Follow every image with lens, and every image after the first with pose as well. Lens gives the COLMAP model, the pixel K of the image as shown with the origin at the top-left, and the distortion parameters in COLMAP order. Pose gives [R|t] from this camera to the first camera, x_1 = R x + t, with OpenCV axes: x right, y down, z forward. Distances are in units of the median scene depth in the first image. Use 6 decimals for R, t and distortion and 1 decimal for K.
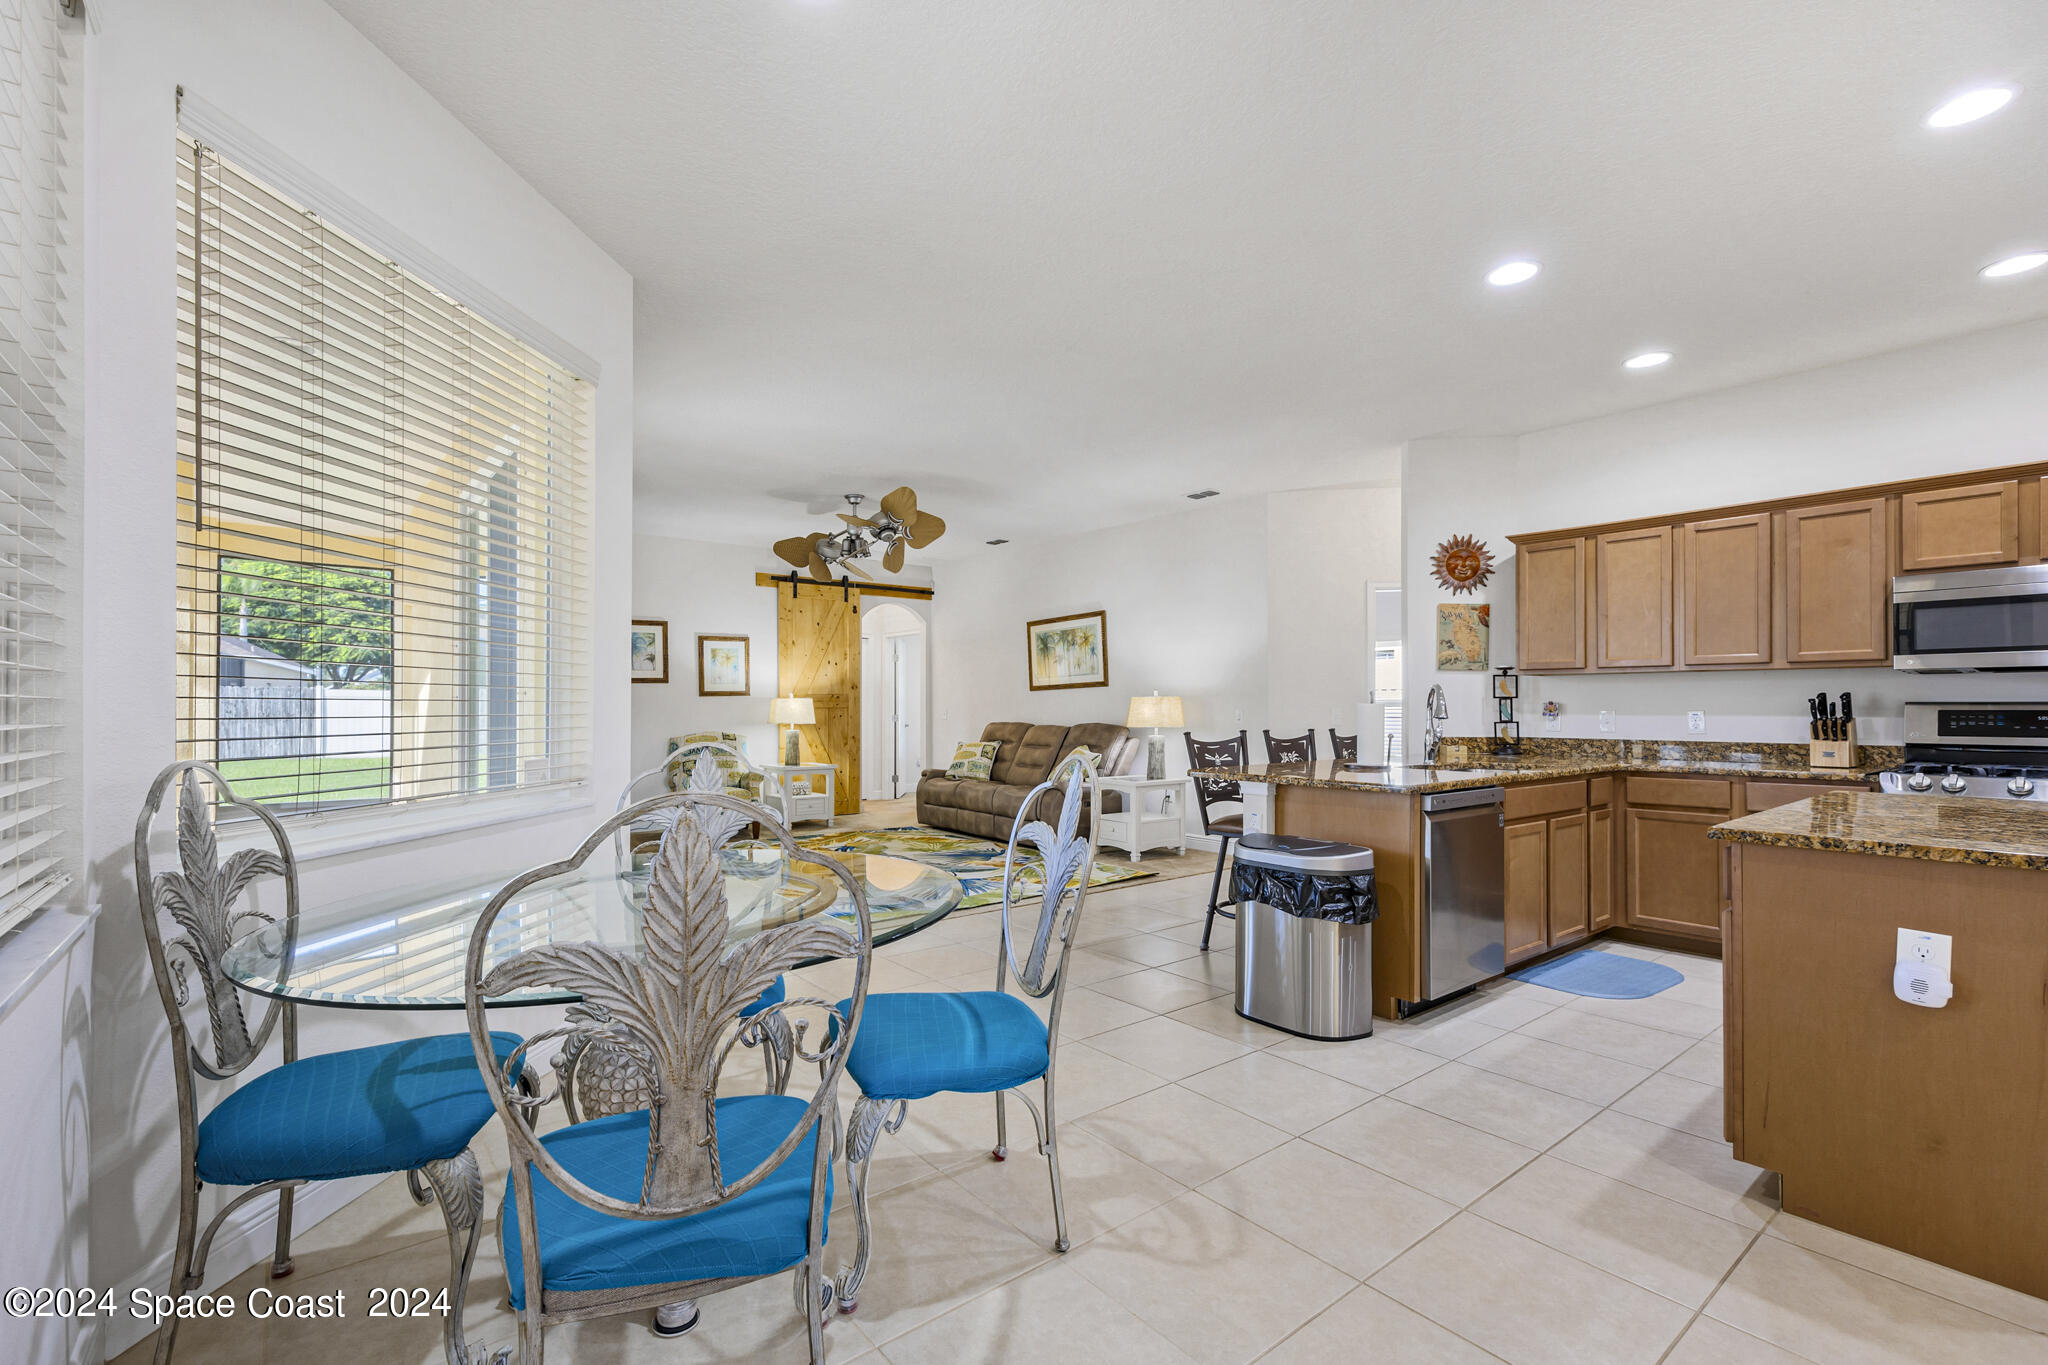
lens RADIAL K [[890.8, 0, 999.3], [0, 890.8, 701.4], [0, 0, 1]] dist [0.010343, -0.001028]
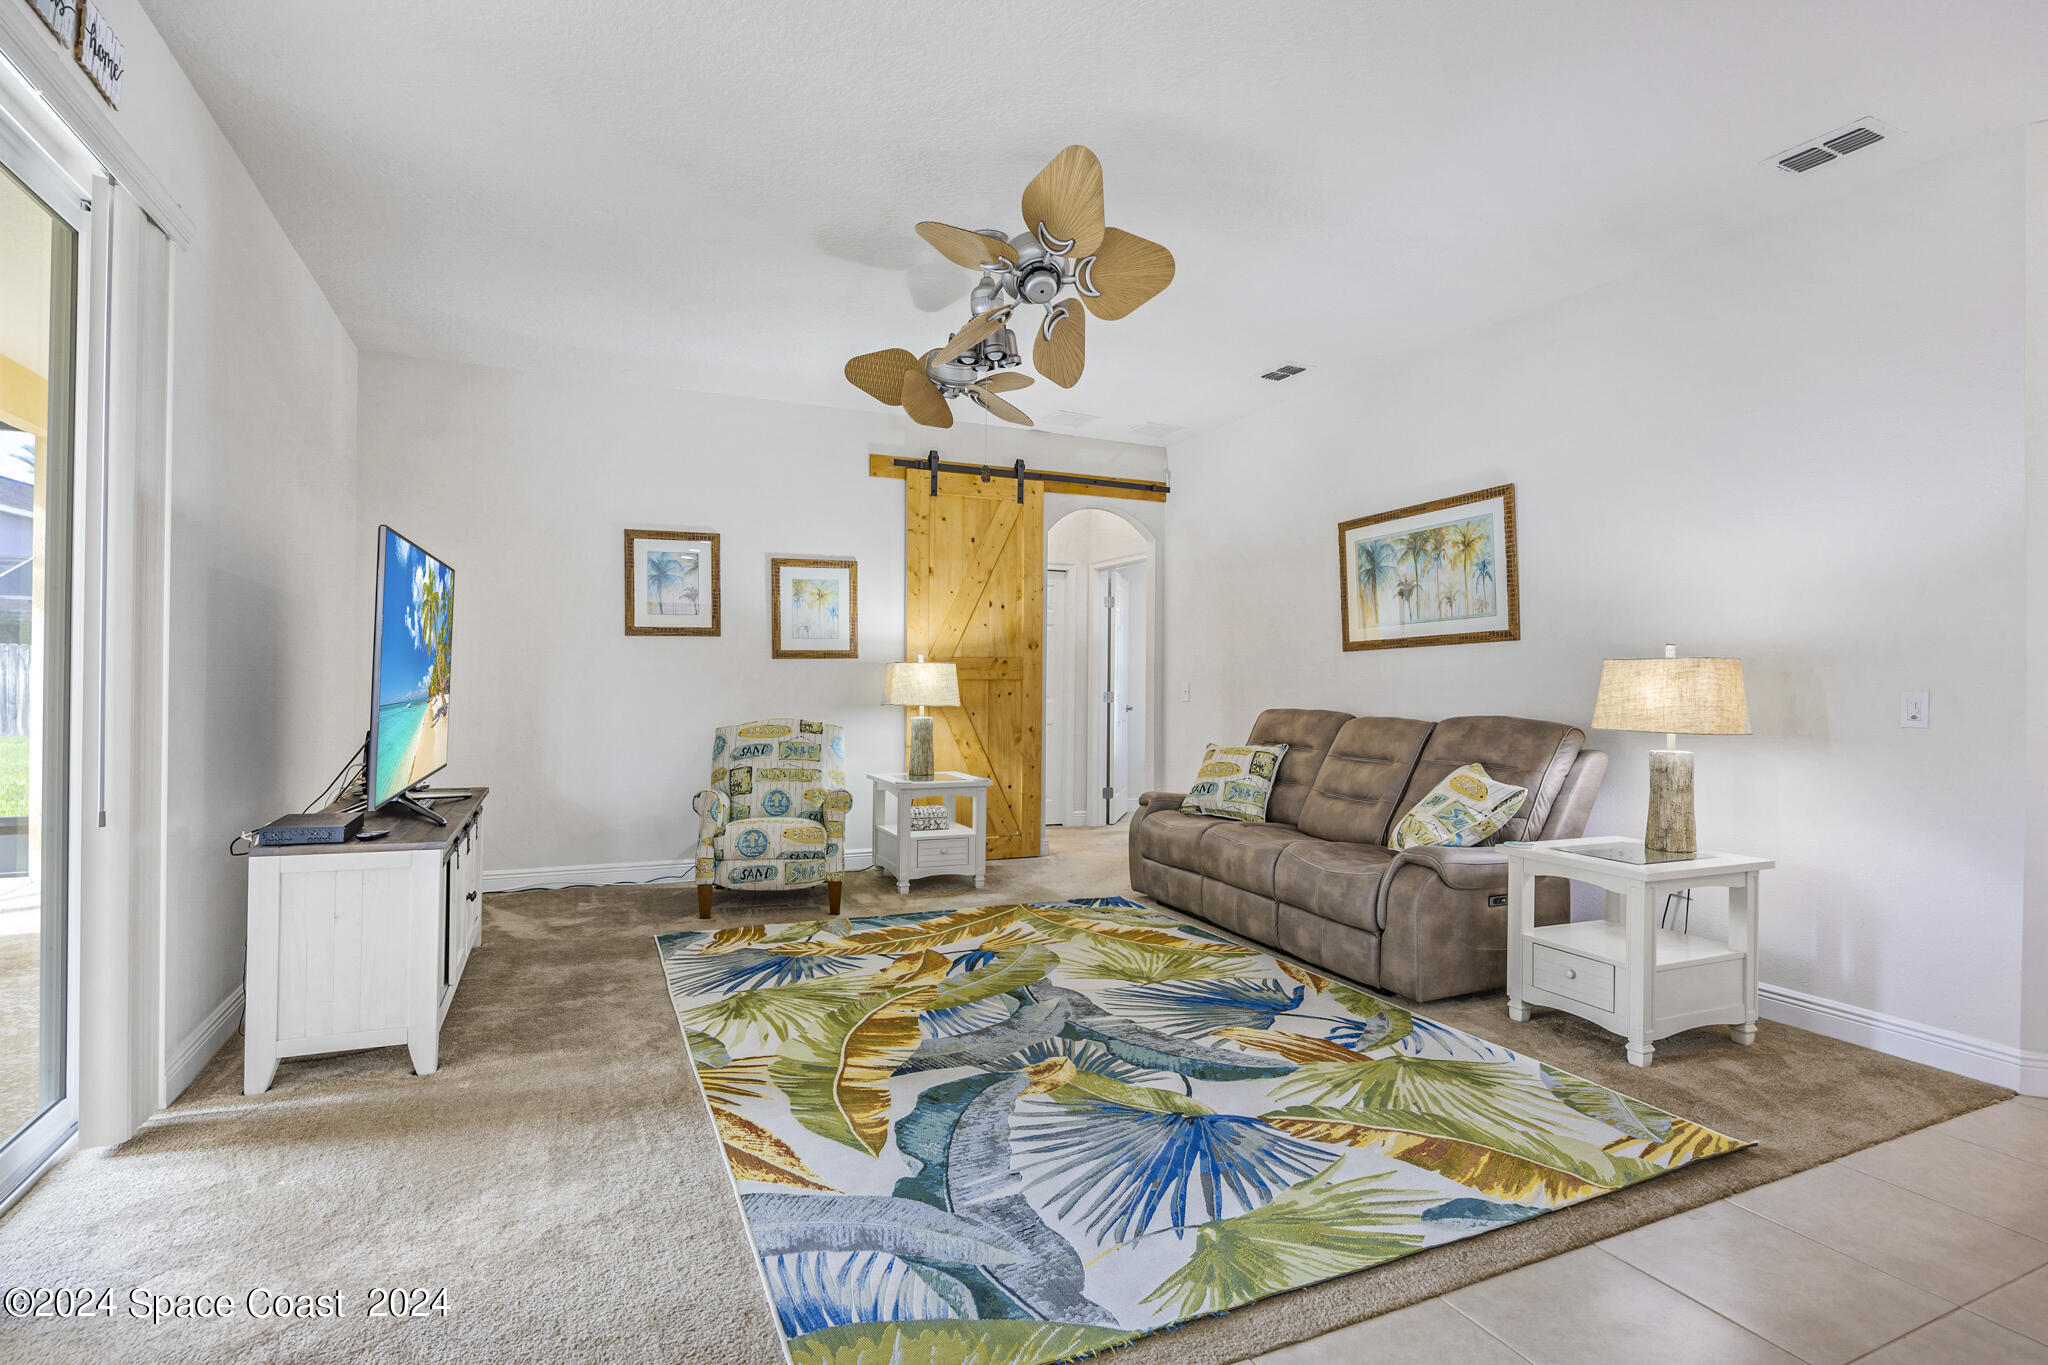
lens RADIAL K [[1006.8, 0, 1027.5], [0, 1006.8, 675.8], [0, 0, 1]] dist [-0.007838, -0.001670]
pose [[0.973086, 0.008386, -0.230292, -0.018480], [-0.008075, 0.999965, 0.002290, 0.005057], [0.230303, -0.000368, 0.973119, 0.611157]]
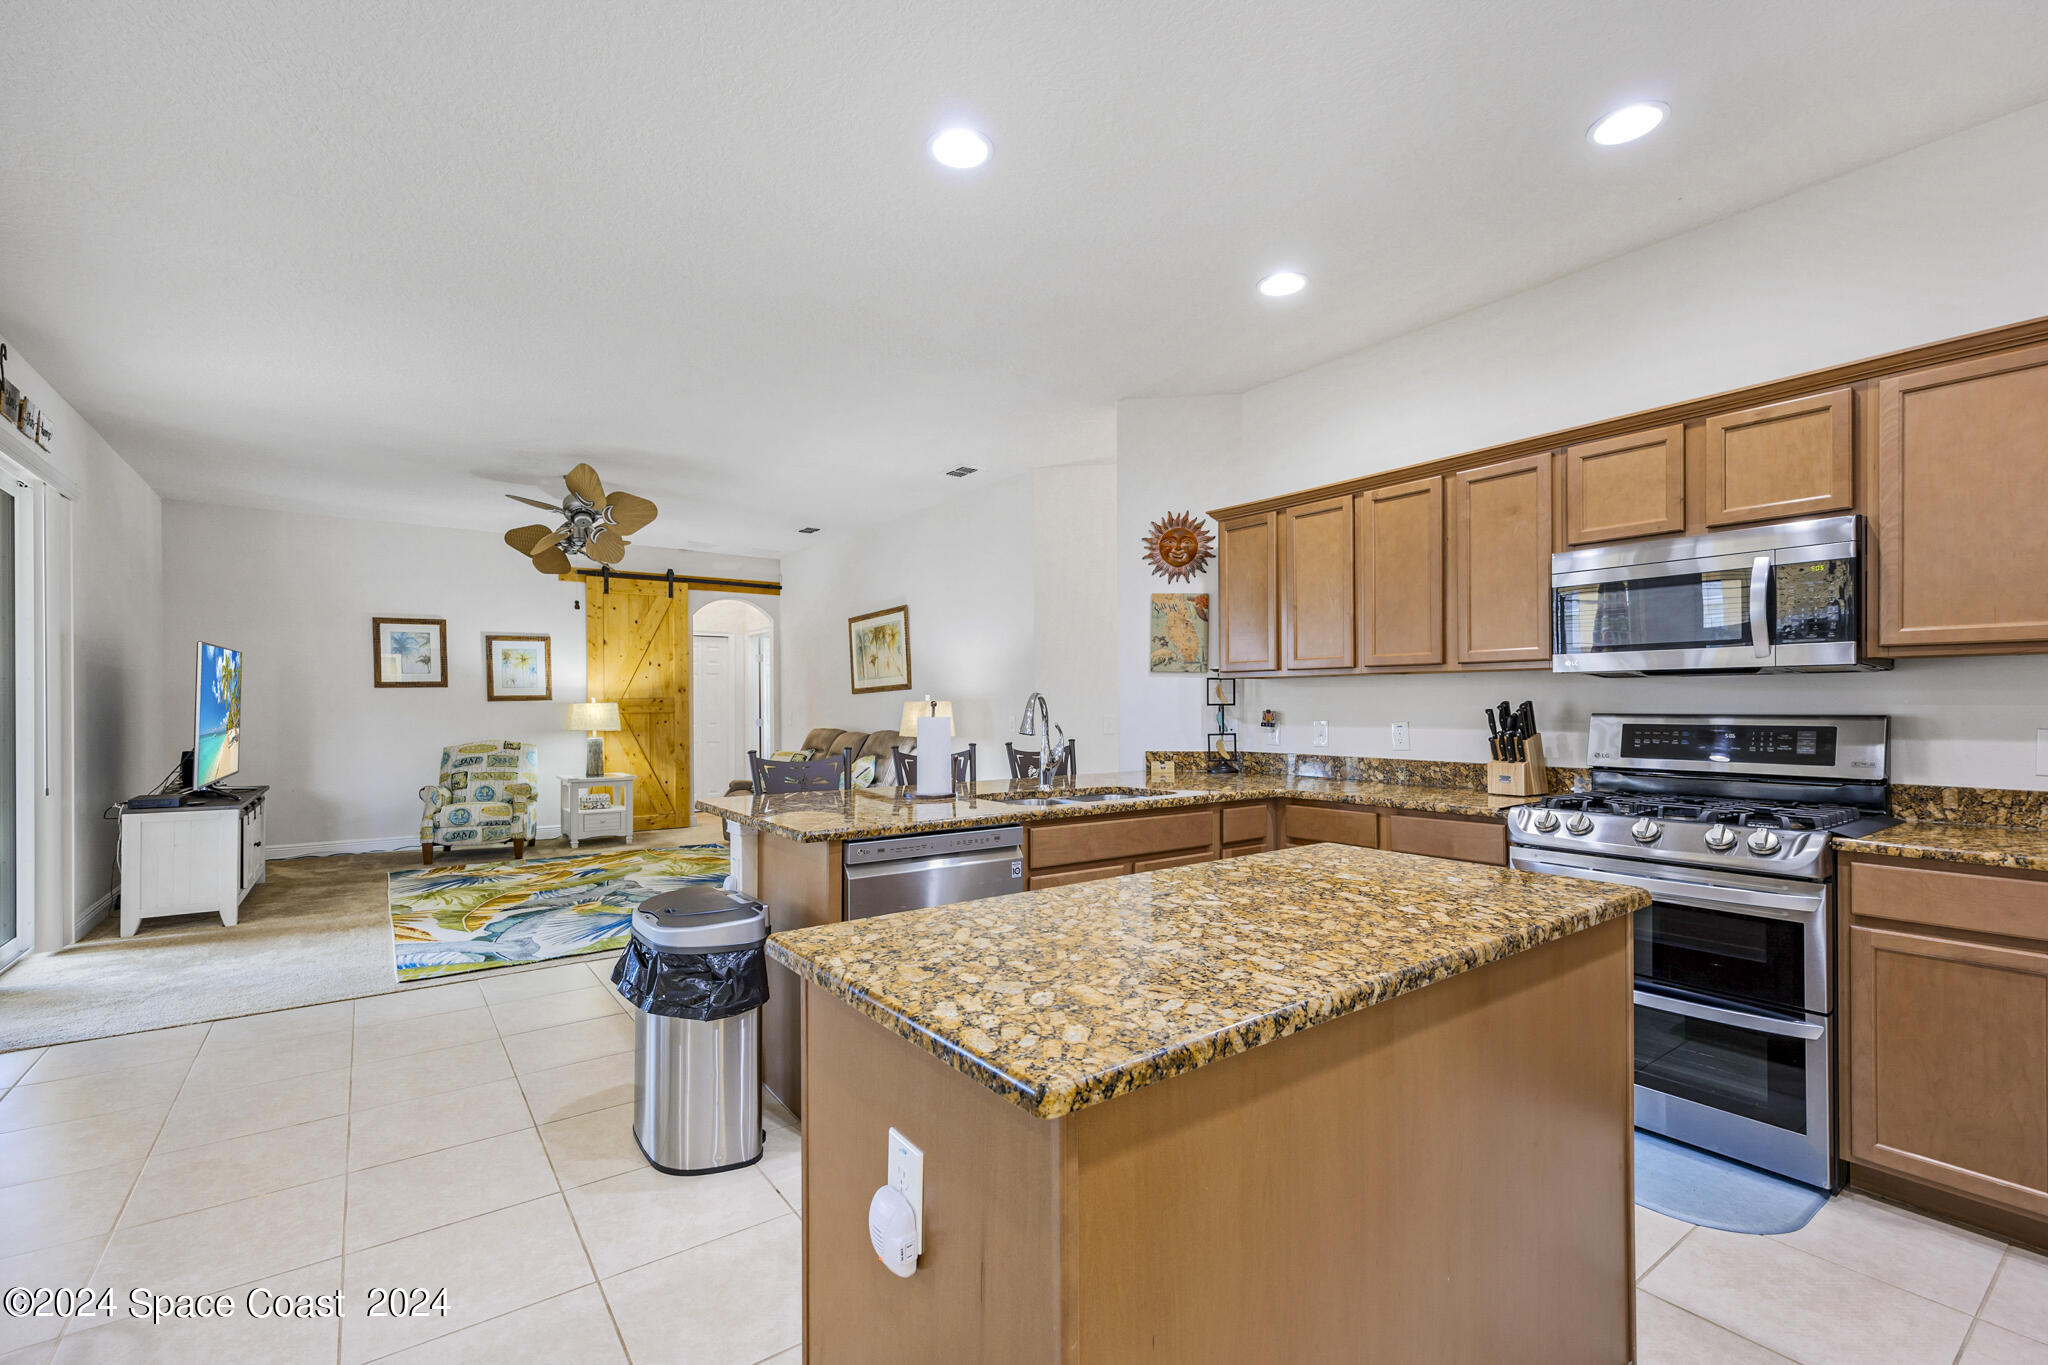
lens RADIAL K [[890.8, 0, 1030.1], [0, 890.8, 707.1], [0, 0, 1]] dist [0.010343, -0.001028]
pose [[0.999636, -0.003003, -0.026806, 0.401120], [0.003244, 0.999955, 0.008948, -0.009879], [0.026778, -0.009032, 0.999601, 0.151844]]
